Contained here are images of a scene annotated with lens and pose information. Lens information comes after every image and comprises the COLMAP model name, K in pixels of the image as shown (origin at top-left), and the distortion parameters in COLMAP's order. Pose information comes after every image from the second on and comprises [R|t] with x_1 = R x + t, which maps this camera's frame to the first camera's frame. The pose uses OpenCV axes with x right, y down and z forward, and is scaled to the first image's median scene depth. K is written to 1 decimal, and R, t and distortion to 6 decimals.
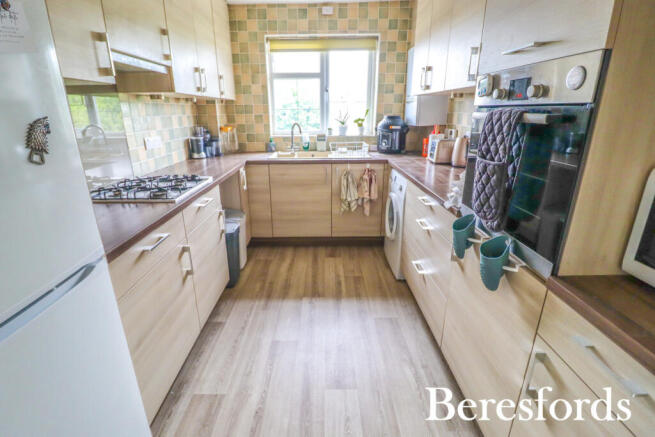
lens RADIAL K [[306.8, 0, 319.9], [0, 306.8, 209.2], [0, 0, 1]] dist [-0.005529, -0.001077]
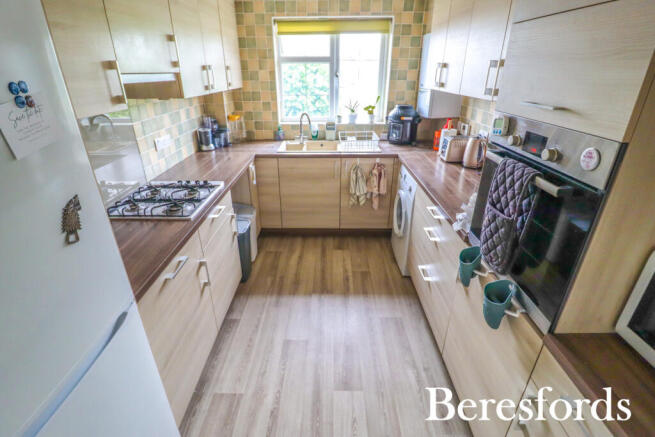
lens RADIAL K [[308.7, 0, 320.9], [0, 308.7, 209.0], [0, 0, 1]] dist [-0.004946, -0.000882]
pose [[0.999823, 0.008782, -0.016660, -0.008806], [-0.006851, 0.993616, 0.112608, -0.095873], [0.017543, -0.112474, 0.993500, -0.011677]]
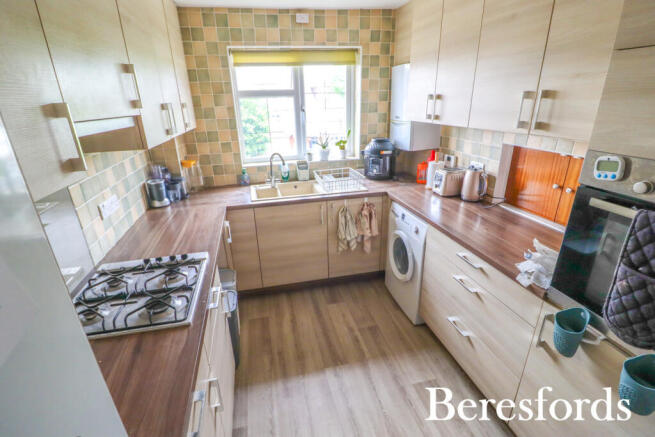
lens RADIAL K [[307.7, 0, 321.6], [0, 307.7, 221.8], [0, 0, 1]] dist [0.001424, -0.015217]
pose [[0.975126, -0.100561, 0.197526, -0.156708], [0.088253, 0.993623, 0.070177, -0.151689], [-0.203323, -0.050999, 0.977783, 0.135461]]
